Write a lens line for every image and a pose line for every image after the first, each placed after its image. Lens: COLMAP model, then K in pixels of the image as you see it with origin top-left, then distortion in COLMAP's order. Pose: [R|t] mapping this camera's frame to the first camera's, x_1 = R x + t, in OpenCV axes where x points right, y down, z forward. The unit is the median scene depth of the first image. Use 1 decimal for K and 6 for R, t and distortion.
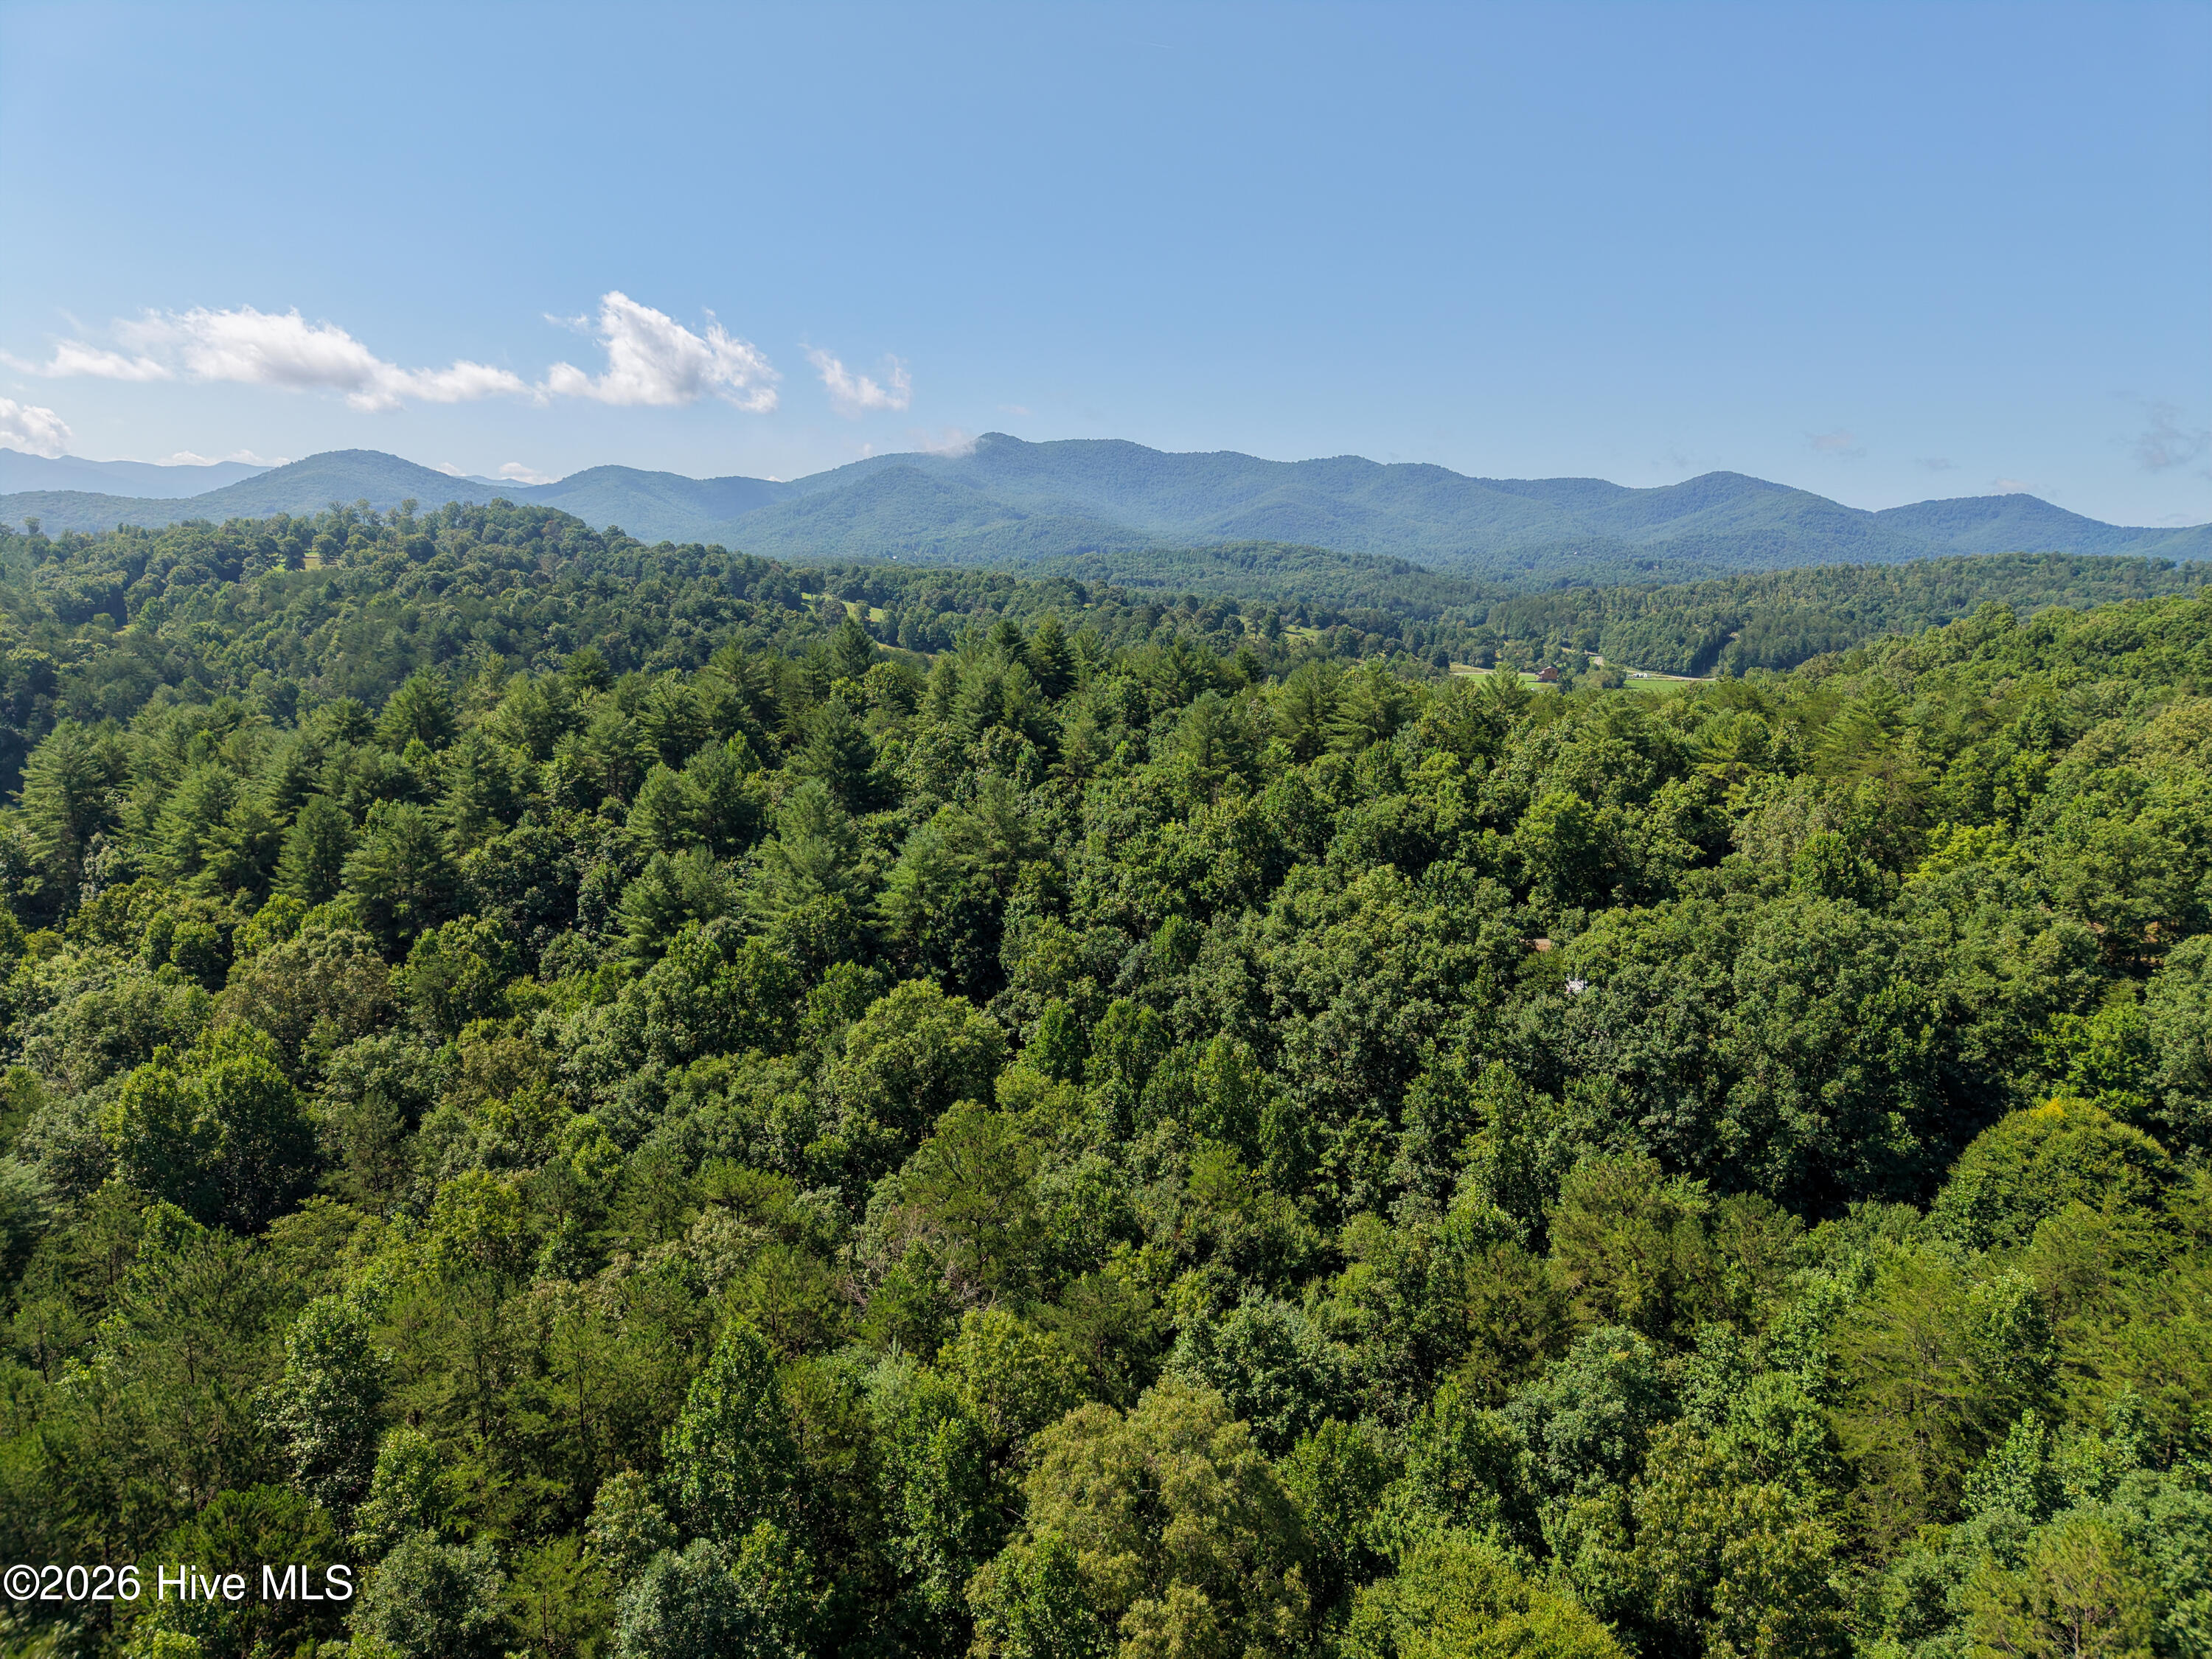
lens RADIAL K [[1462.1, 0, 1096.5], [0, 1462.1, 829.1], [0, 0, 1]] dist [0.030600, -0.031932]
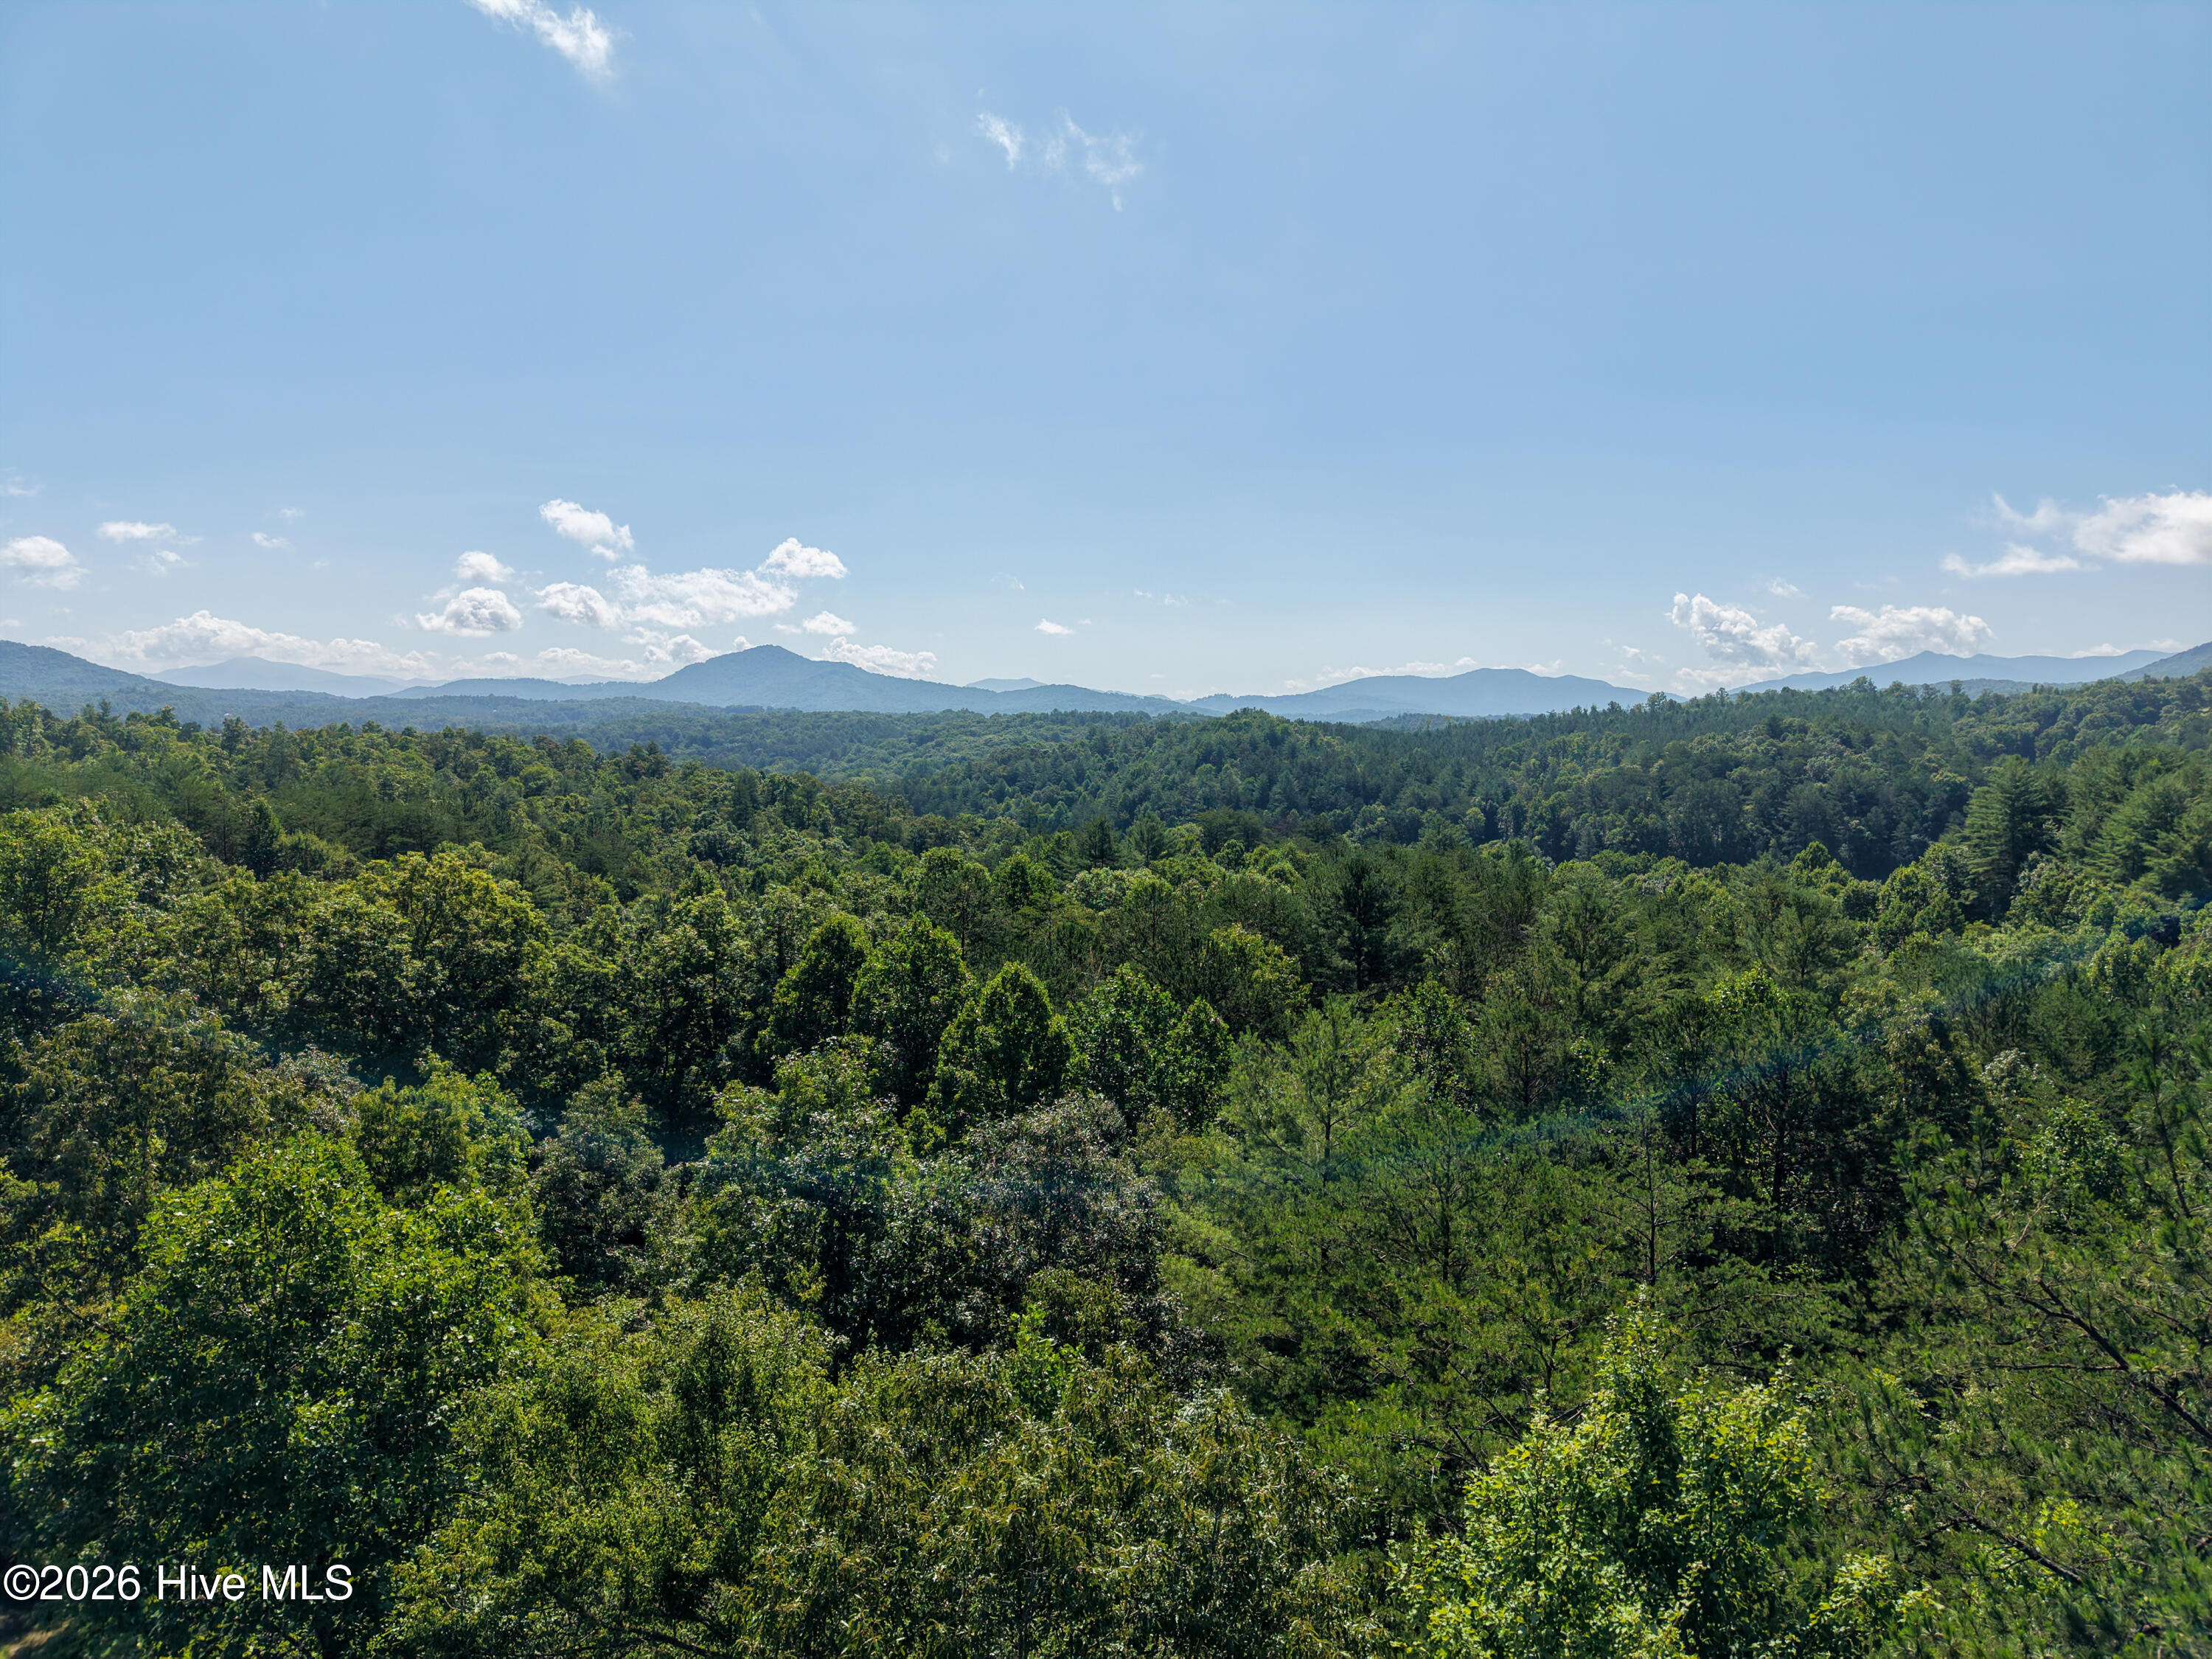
lens RADIAL K [[1462.1, 0, 1105.6], [0, 1462.1, 819.9], [0, 0, 1]] dist [0.030600, -0.031932]
pose [[0.426914, 0.036878, -0.903540, -0.013404], [-0.158697, 0.986717, -0.034709, 0.152994], [0.890258, 0.158207, 0.427095, -0.057326]]
